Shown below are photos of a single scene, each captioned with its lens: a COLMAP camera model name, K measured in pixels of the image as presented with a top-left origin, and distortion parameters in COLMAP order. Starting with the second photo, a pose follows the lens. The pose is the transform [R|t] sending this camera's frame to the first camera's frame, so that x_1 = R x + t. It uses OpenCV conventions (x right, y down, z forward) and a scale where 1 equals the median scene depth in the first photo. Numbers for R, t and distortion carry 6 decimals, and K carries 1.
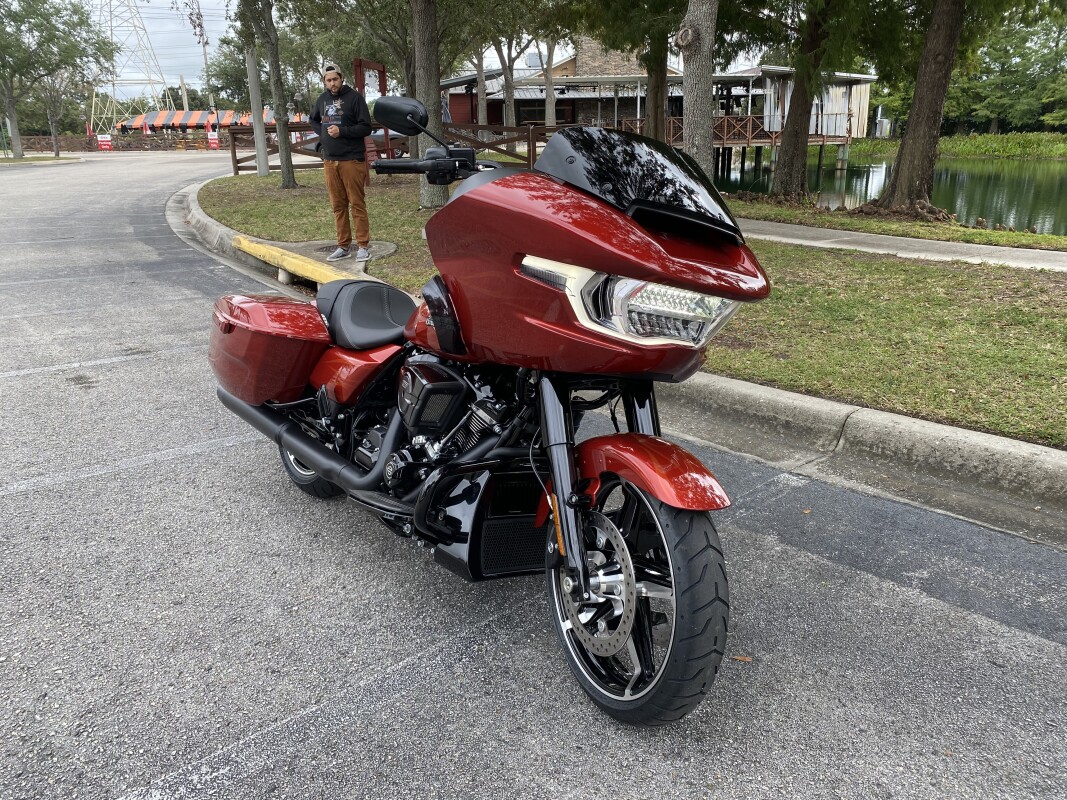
lens RADIAL K [[820.0, 0, 531.3], [0, 820.0, 398.4], [0, 0, 1]] dist [0.013925, -0.016878]
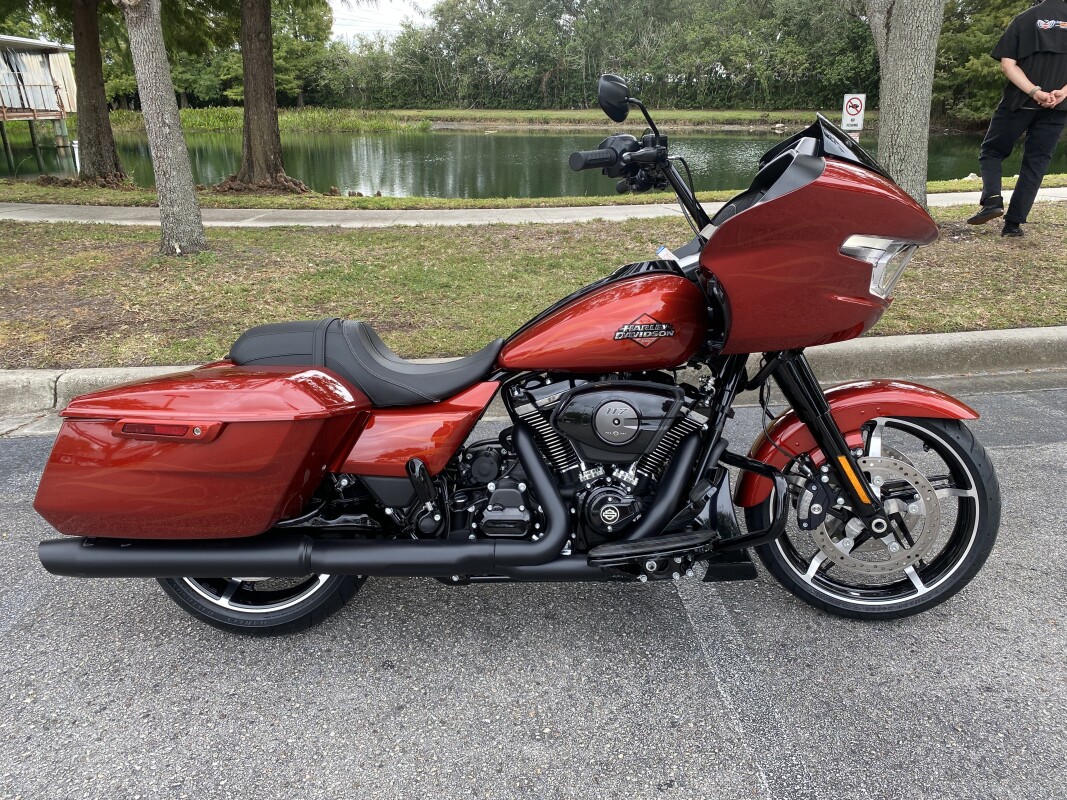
lens RADIAL K [[820.0, 0, 533.7], [0, 820.0, 396.0], [0, 0, 1]] dist [0.013925, -0.016878]
pose [[0.606004, -0.260777, 0.751502, -0.185598], [0.240820, 0.960547, 0.139122, -0.037707], [-0.758132, 0.096668, 0.644896, 0.110218]]
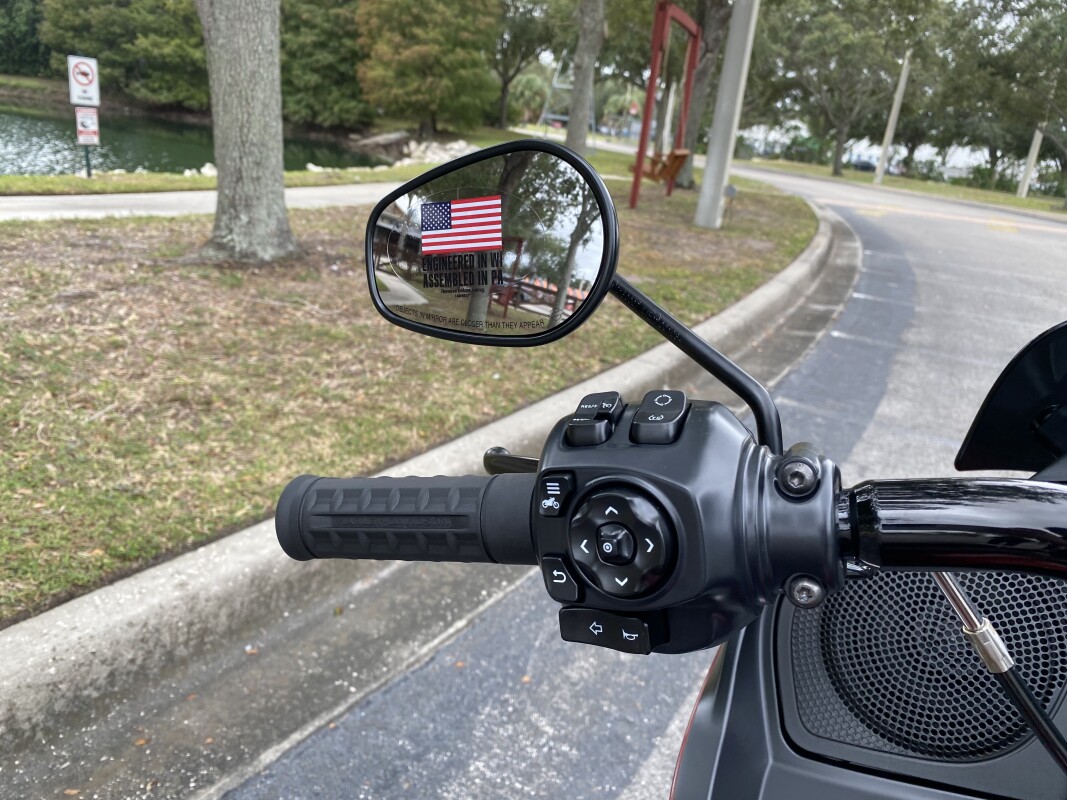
lens RADIAL K [[820.0, 0, 527.9], [0, 820.0, 378.7], [0, 0, 1]] dist [0.013925, -0.016878]
pose [[-0.255624, -0.298603, 0.919507, -0.002525], [0.178960, 0.920054, 0.348532, -0.075034], [-0.950068, 0.253648, -0.181749, 0.244932]]
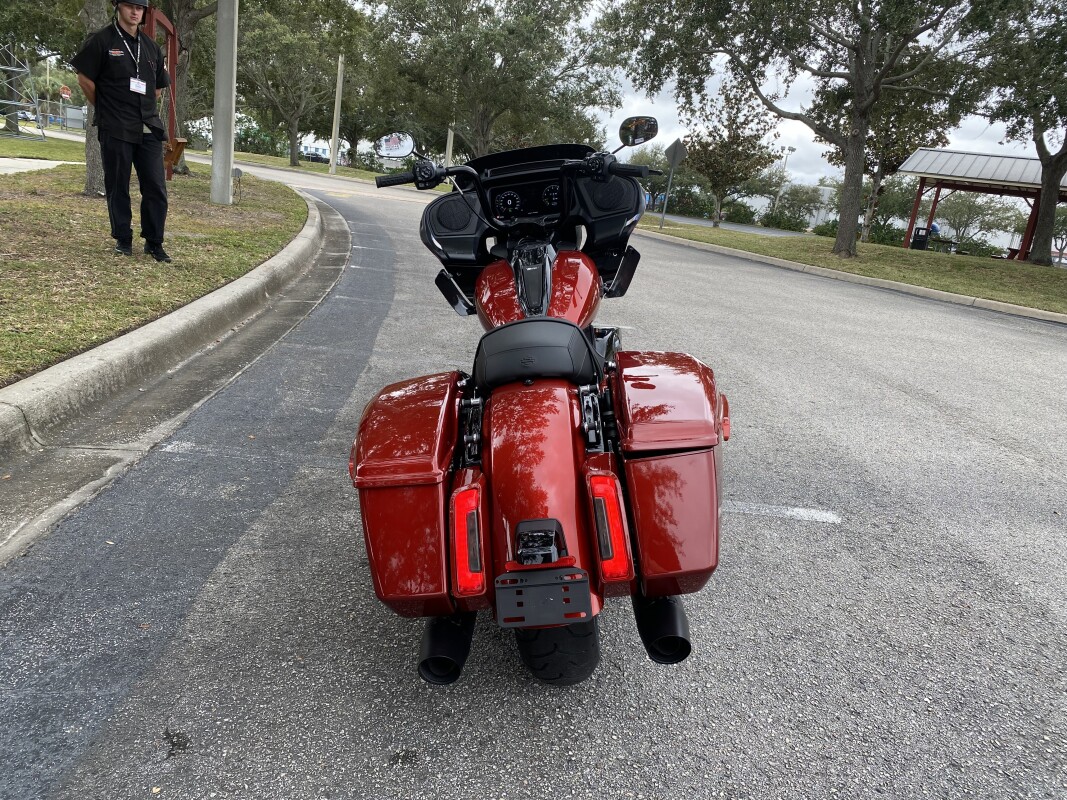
lens RADIAL K [[820.0, 0, 534.2], [0, 820.0, 395.9], [0, 0, 1]] dist [0.013925, -0.016878]
pose [[-0.777286, -0.234138, 0.583956, -0.180381], [0.073829, 0.887814, 0.454242, -0.114398], [-0.624800, 0.396189, -0.672799, 0.424142]]
